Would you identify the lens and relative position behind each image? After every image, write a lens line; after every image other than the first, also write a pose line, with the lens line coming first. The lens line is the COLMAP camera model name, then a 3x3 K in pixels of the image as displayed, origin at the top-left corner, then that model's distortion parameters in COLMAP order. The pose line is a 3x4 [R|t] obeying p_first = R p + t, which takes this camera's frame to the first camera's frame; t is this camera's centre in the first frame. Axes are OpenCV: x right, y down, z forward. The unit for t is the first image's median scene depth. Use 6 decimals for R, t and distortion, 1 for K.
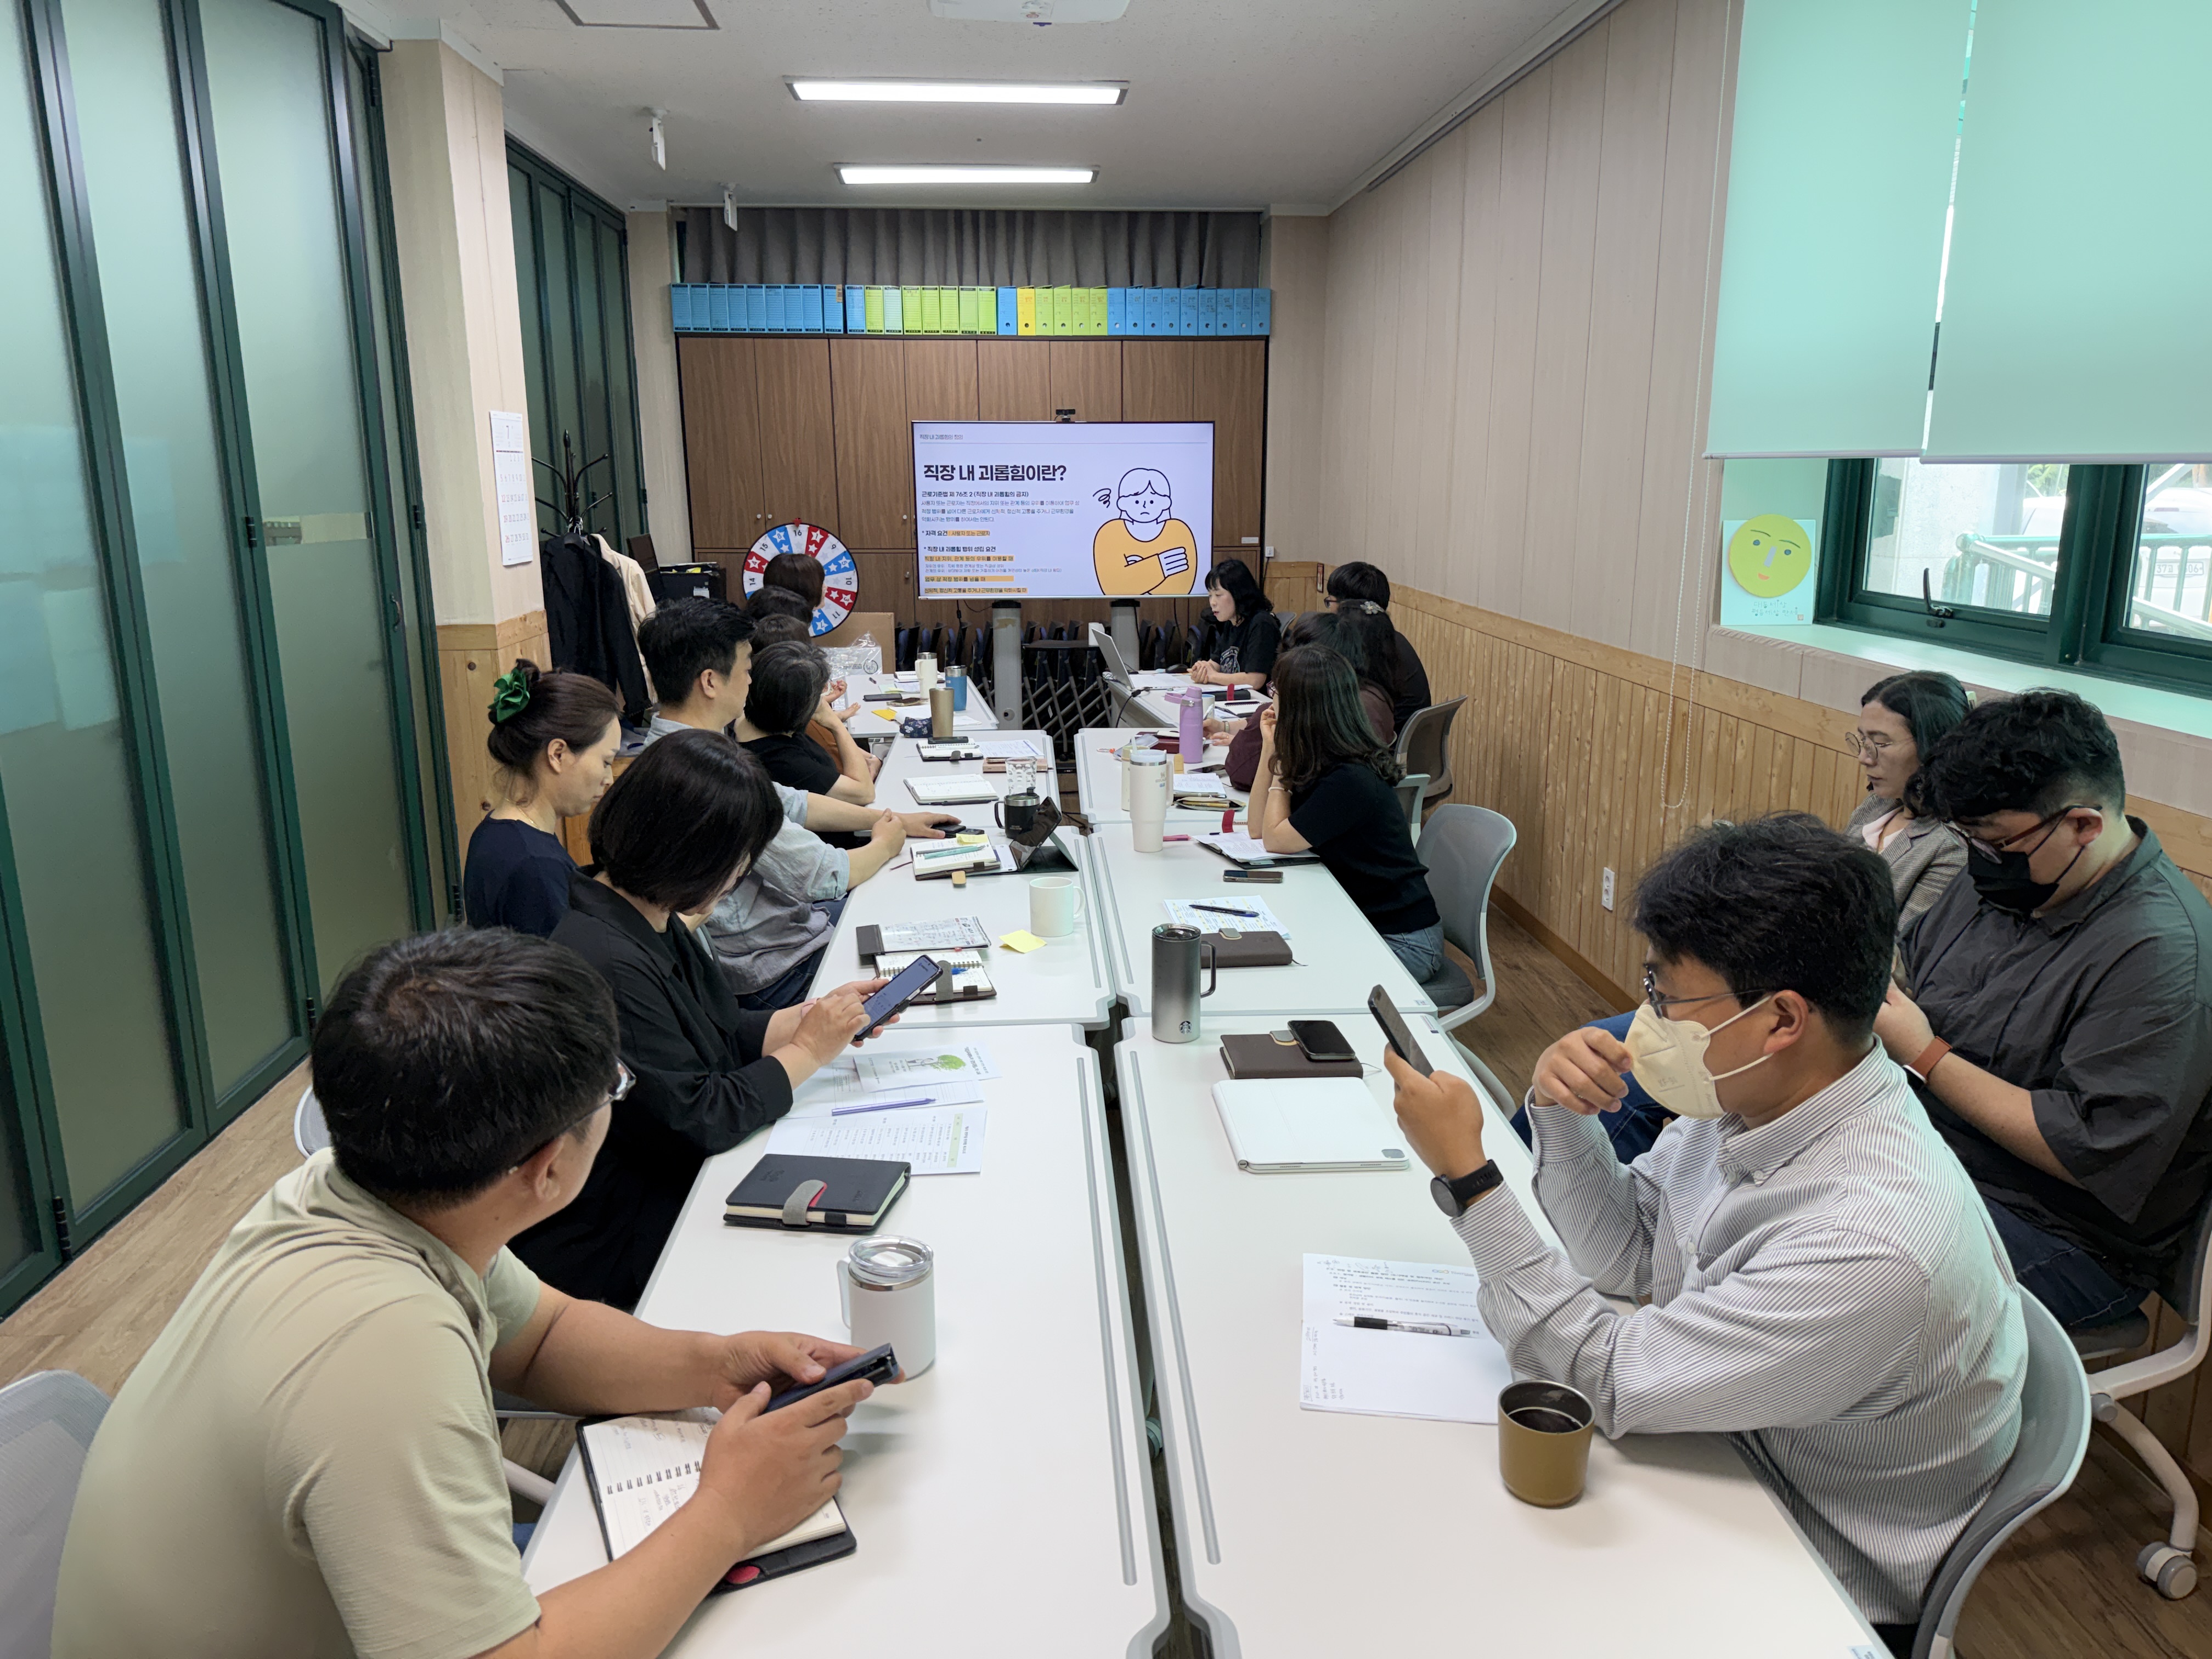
lens RADIAL K [[1511.2, 0, 1109.0], [0, 1511.2, 834.9], [0, 0, 1]] dist [0.106190, -0.187561]
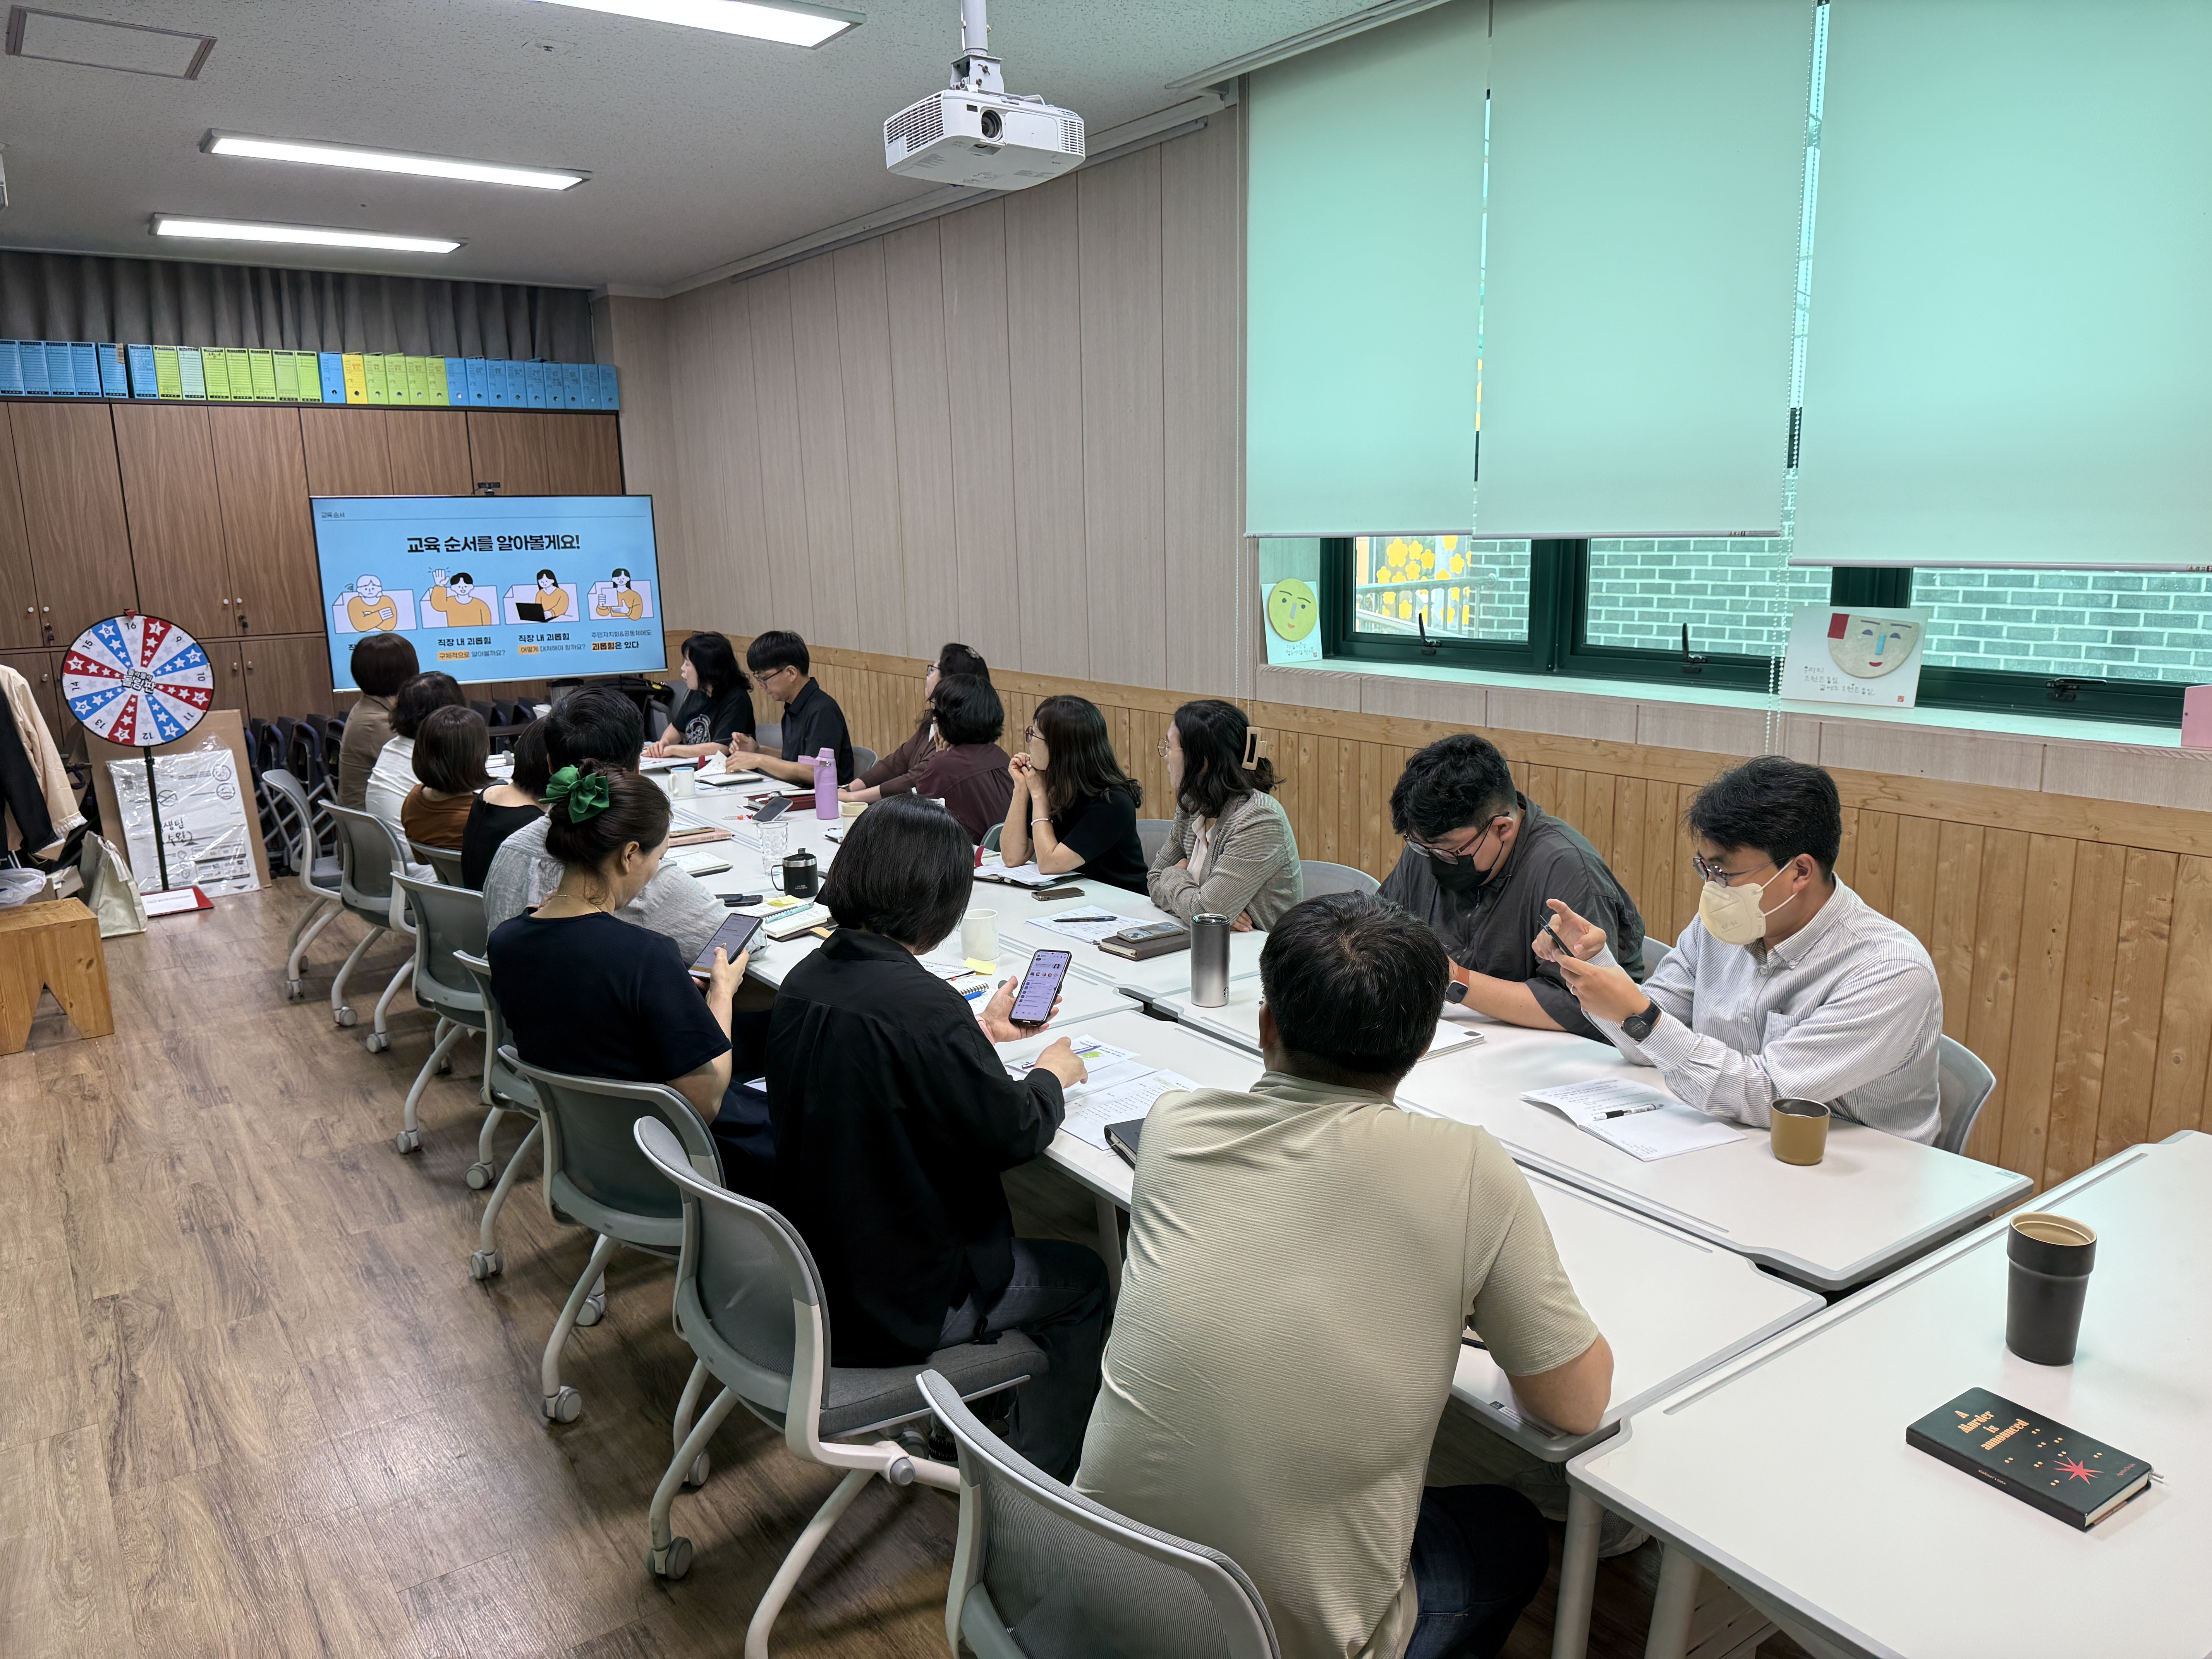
lens RADIAL K [[1520.0, 0, 1109.1], [0, 1520.0, 834.4], [0, 0, 1]] dist [0.076365, -0.136767]
pose [[0.850261, -0.116156, 0.513385, -0.198026], [0.136787, 0.990597, -0.002418, -0.004125], [-0.508277, 0.072280, 0.858155, -0.015199]]
